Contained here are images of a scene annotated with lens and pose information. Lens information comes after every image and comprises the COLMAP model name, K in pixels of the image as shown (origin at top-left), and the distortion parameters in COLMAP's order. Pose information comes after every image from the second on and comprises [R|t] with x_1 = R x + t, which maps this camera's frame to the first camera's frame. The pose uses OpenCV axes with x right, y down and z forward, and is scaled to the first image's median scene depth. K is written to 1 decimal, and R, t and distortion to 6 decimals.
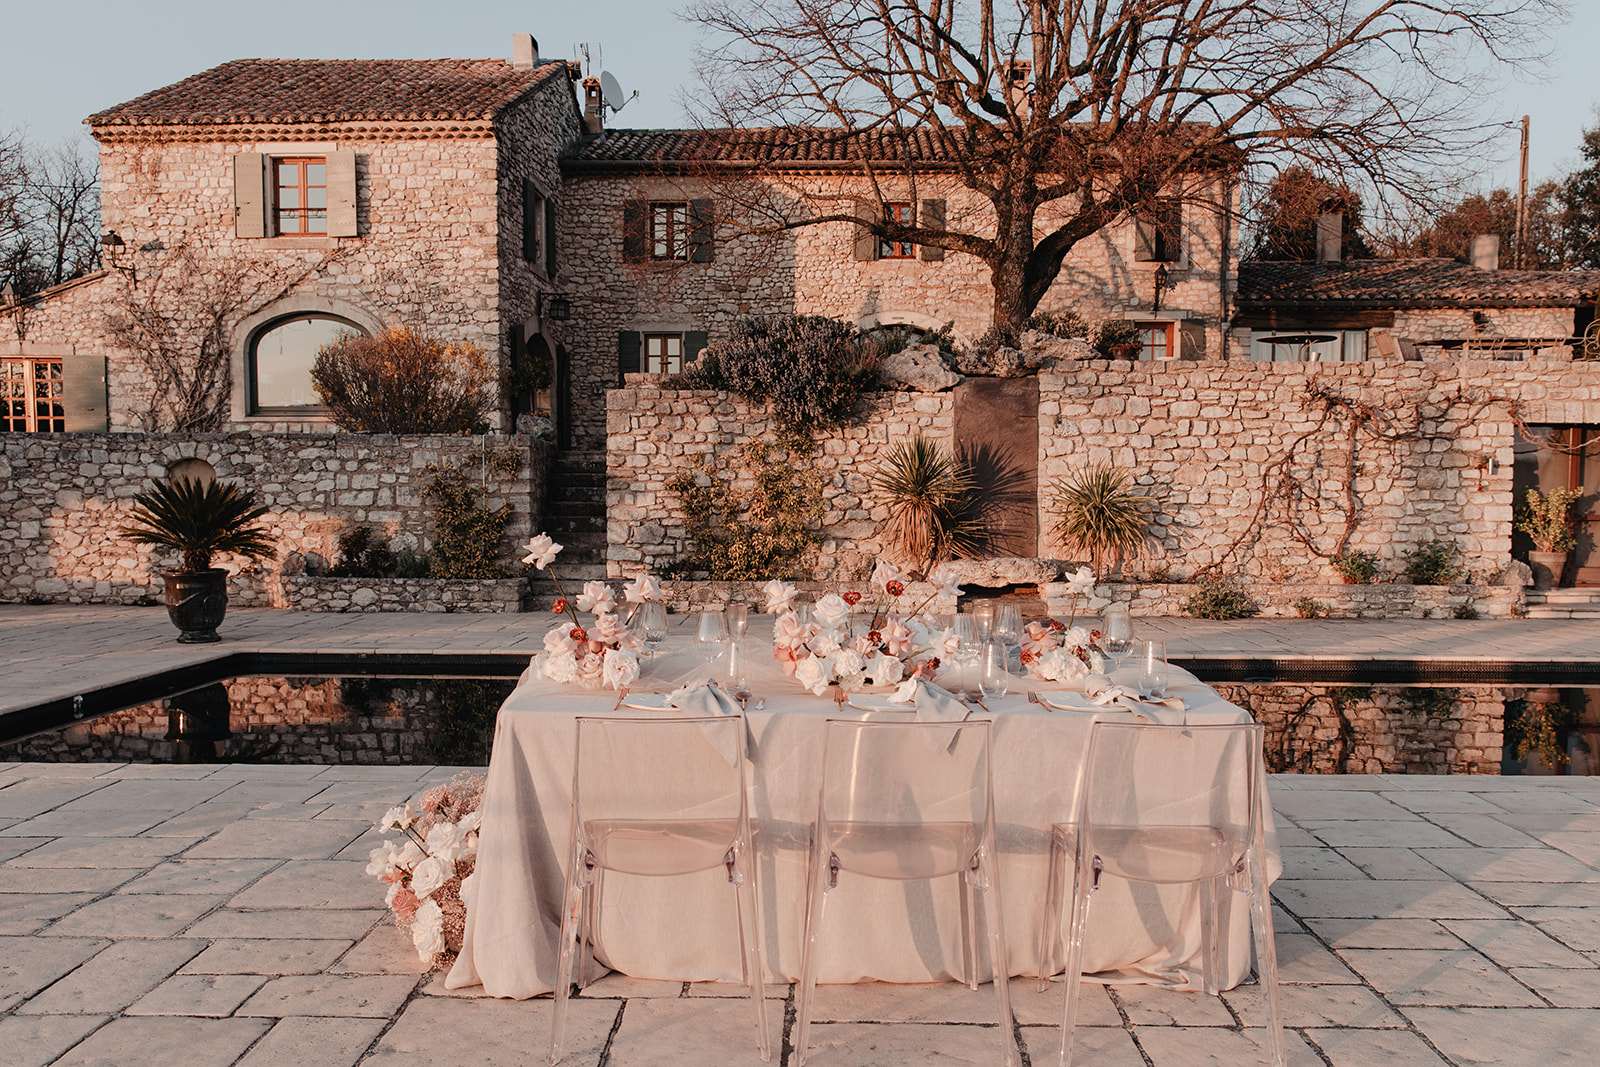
lens RADIAL K [[1300.4, 0, 787.9], [0, 1300.4, 586.1], [0, 0, 1]] dist [0.002982, 0.007969]
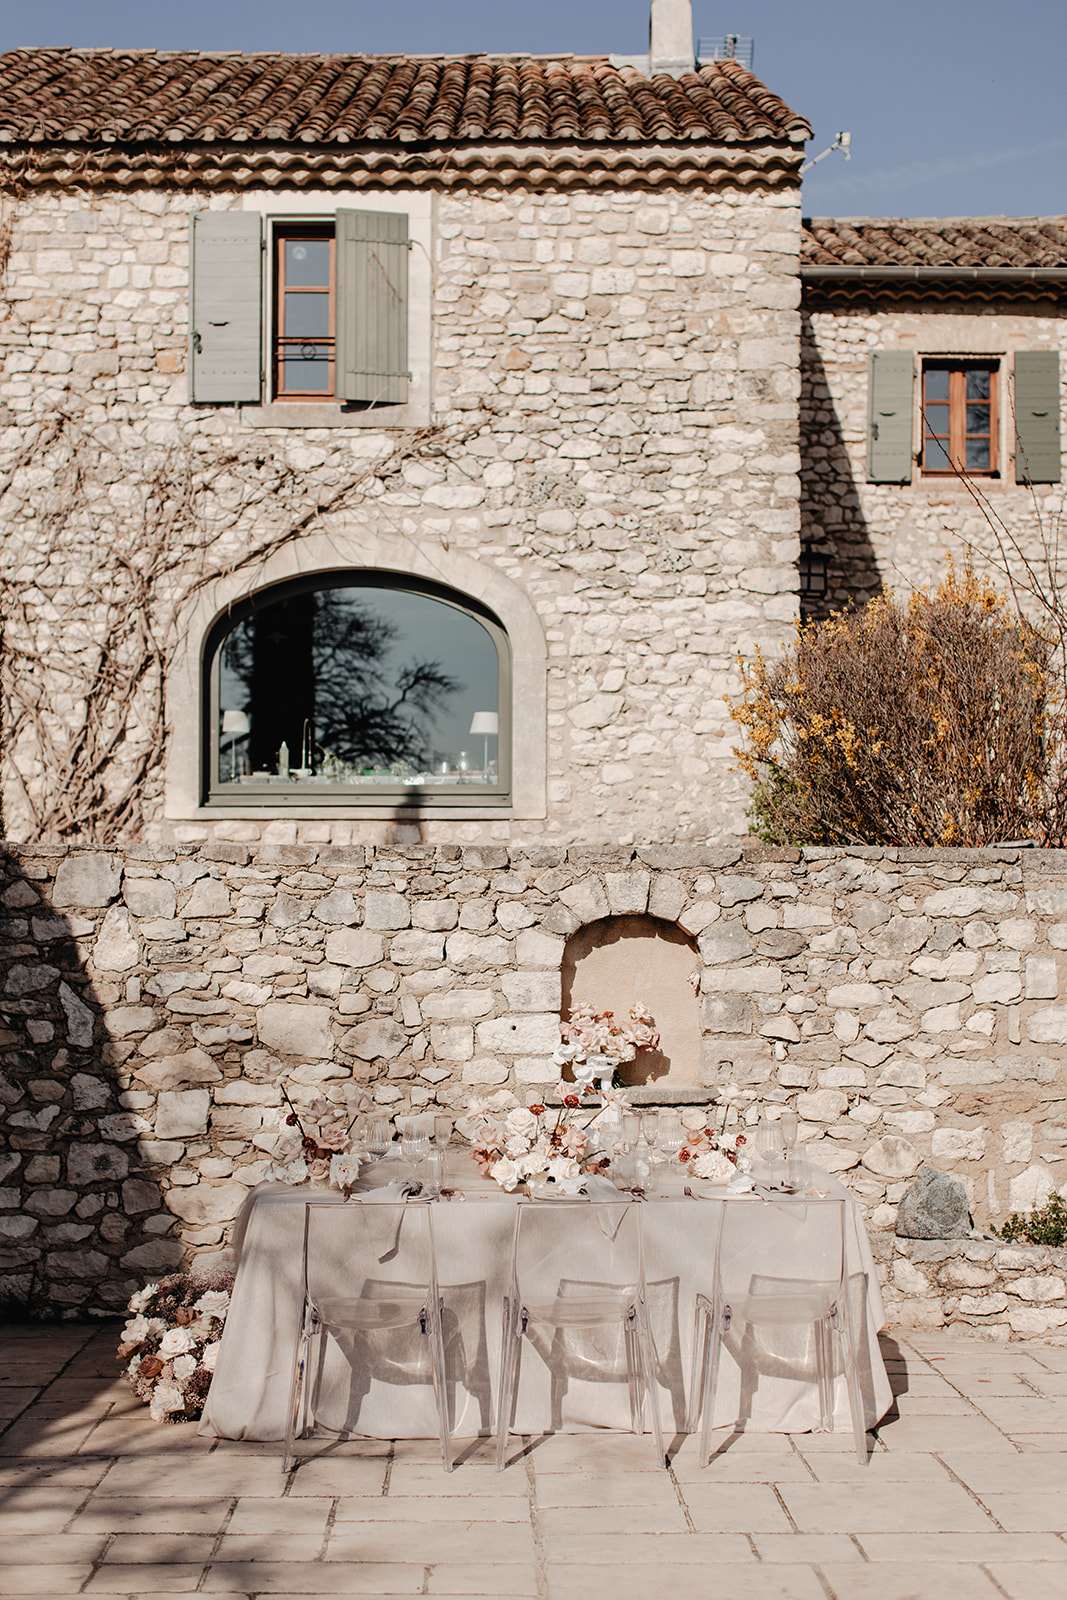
lens RADIAL K [[2331.3, 0, 553.3], [0, 2331.3, 872.6], [0, 0, 1]] dist [0.023098, 0.000000]
pose [[0.998367, -0.000493, 0.057126, -0.352580], [0.006492, 0.994463, -0.104885, -0.028064], [-0.056758, 0.105084, 0.992842, 0.236407]]
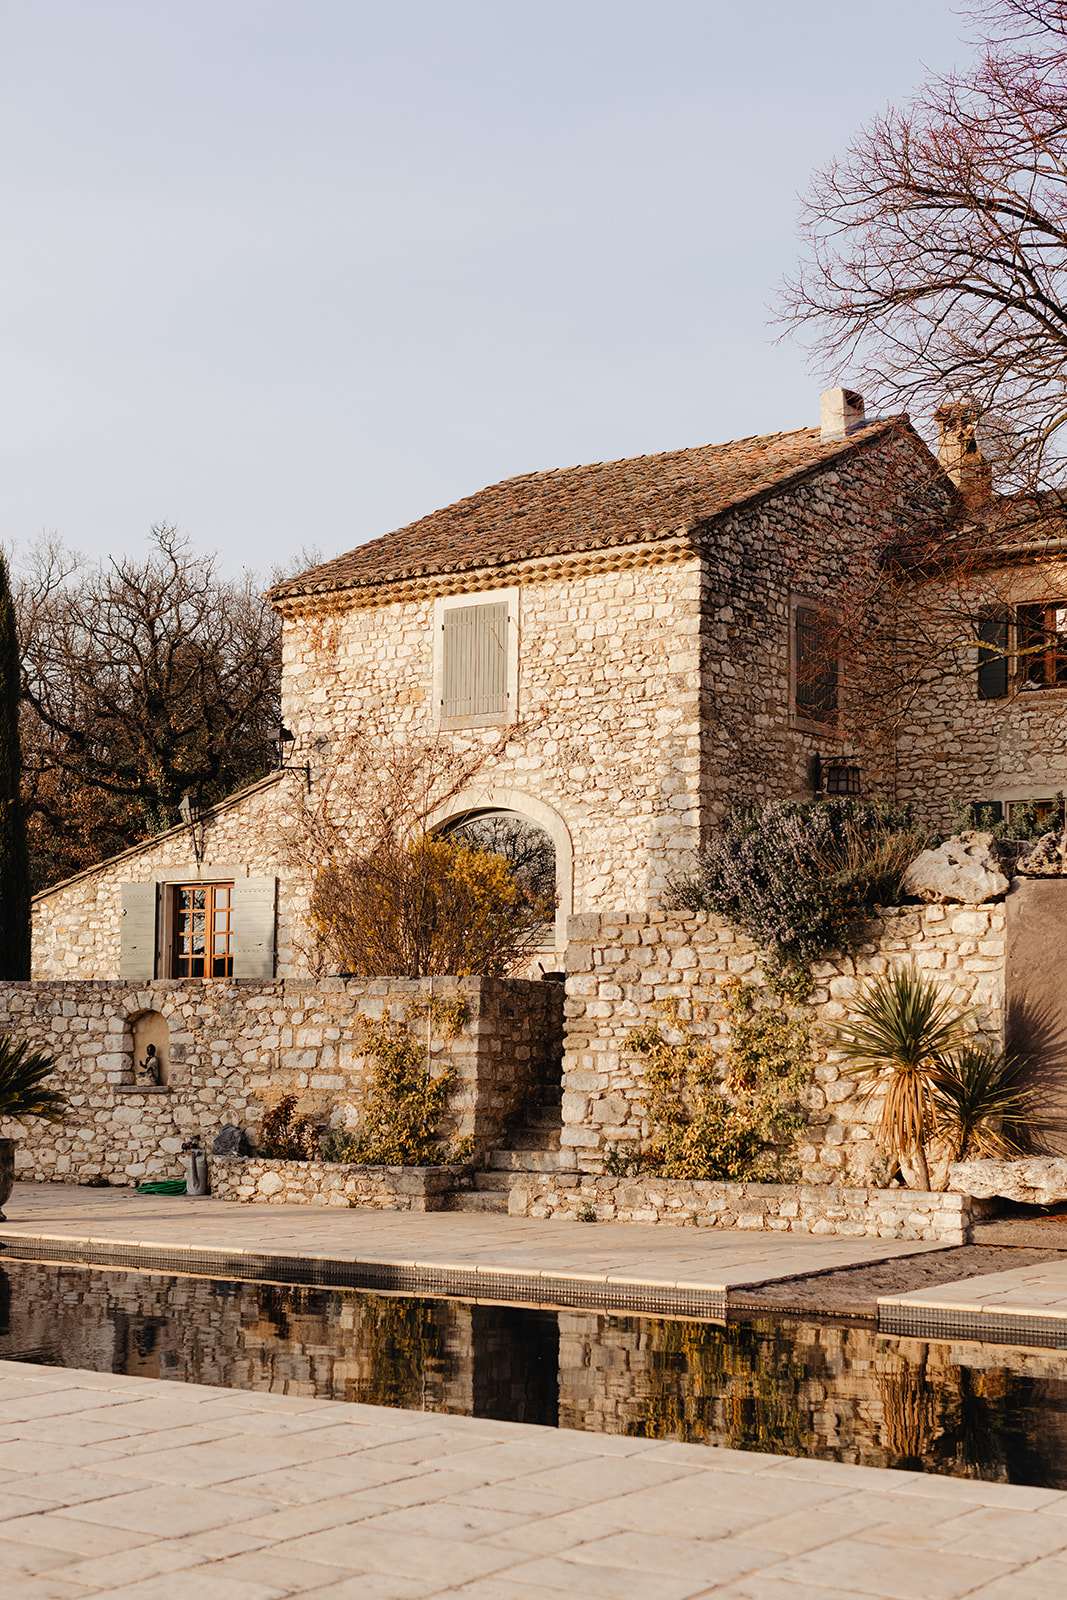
lens RADIAL K [[2240.1, 0, 560.2], [0, 2240.1, 854.0], [0, 0, 1]] dist [0.021494, 0.000000]
pose [[0.841005, -0.043476, -0.539278, 0.370744], [-0.041707, 0.988590, -0.144741, 0.000142], [0.539418, 0.144219, 0.829596, -0.045376]]
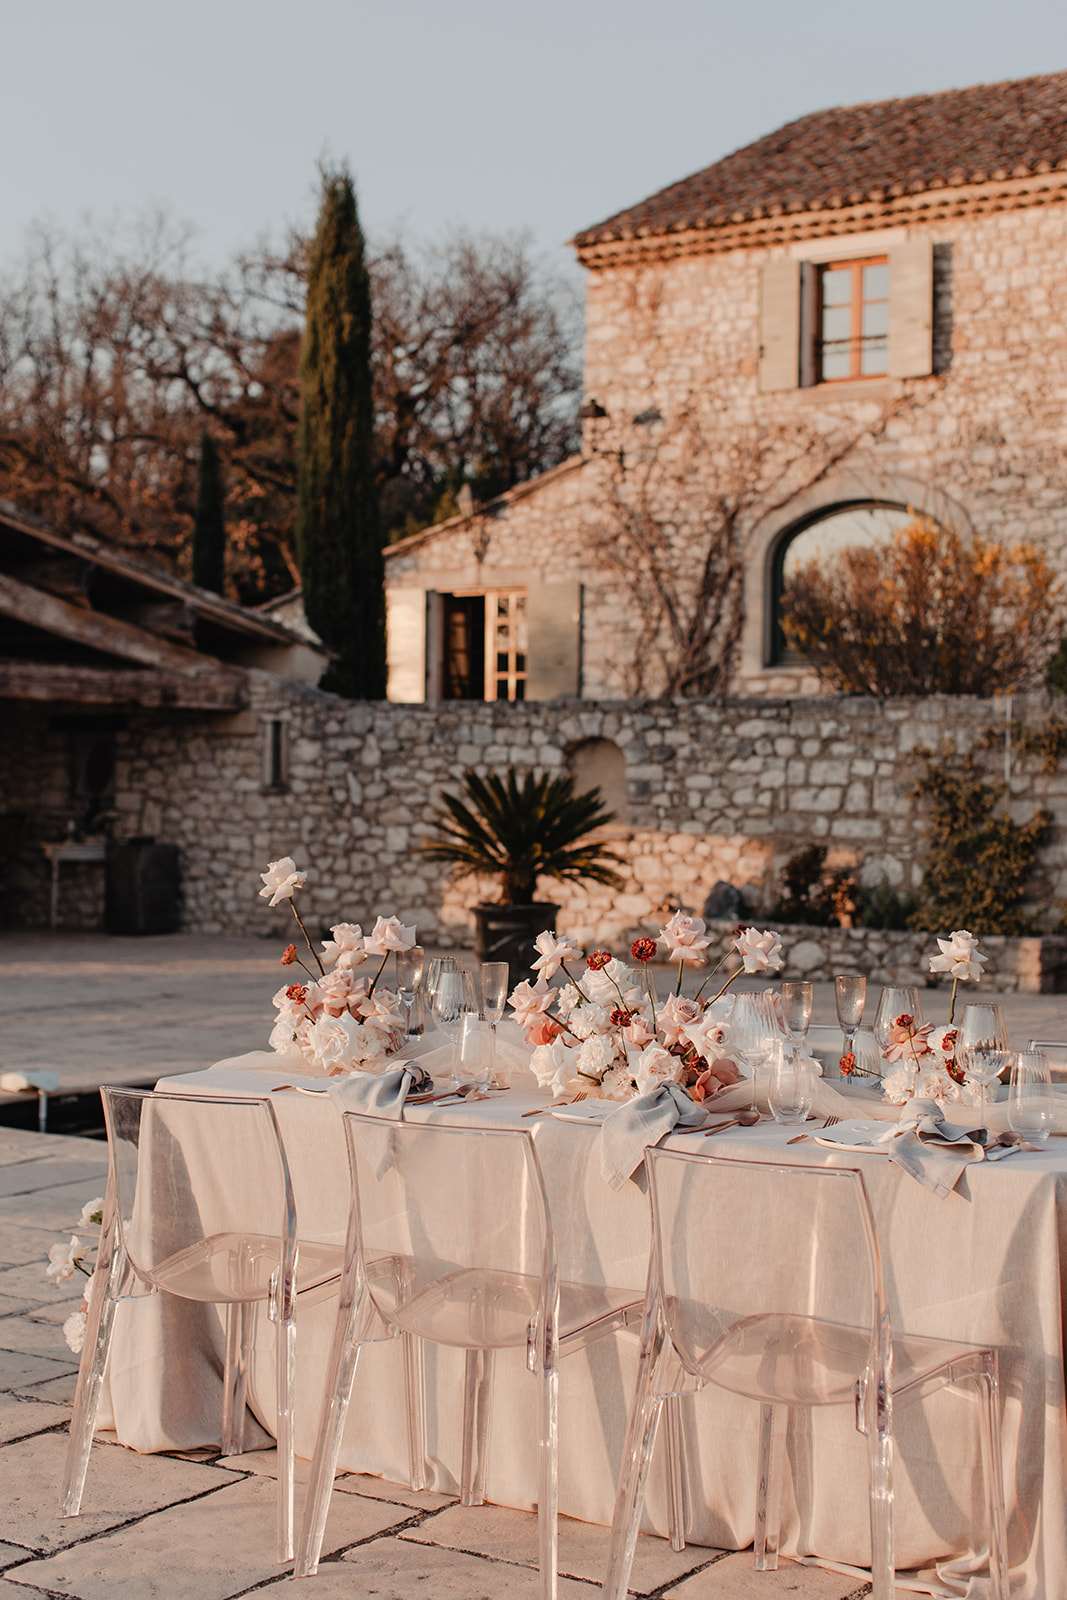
lens RADIAL K [[2331.3, 0, 581.4], [0, 2331.3, 796.6], [0, 0, 1]] dist [0.023098, 0.000000]
pose [[0.850258, 0.010101, -0.526269, 0.113132], [-0.045230, 0.997520, -0.053930, -0.001862], [0.524419, 0.069658, 0.848606, -0.012561]]
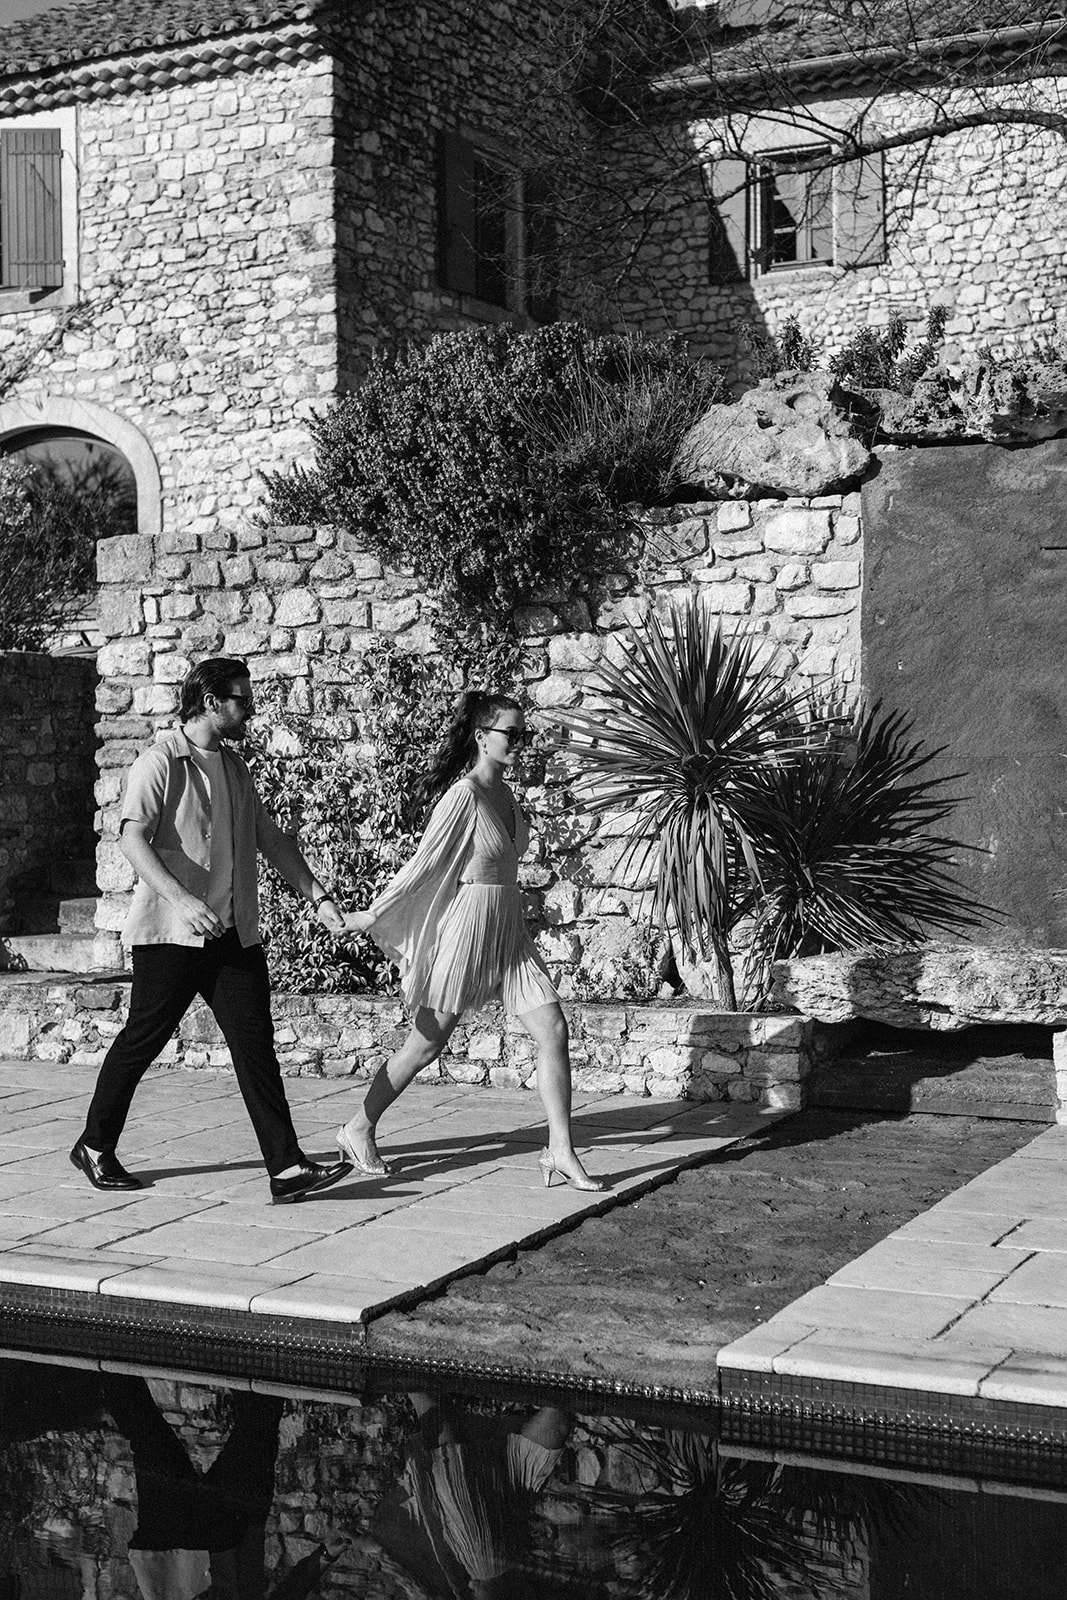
lens RADIAL K [[2240.1, 0, 540.6], [0, 2240.1, 788.9], [0, 0, 1]] dist [0.021494, 0.000000]
pose [[0.907950, -0.008481, -0.418993, 0.209037], [-0.011048, 0.998963, -0.044162, -0.024142], [0.418933, 0.044726, 0.906915, 0.260988]]
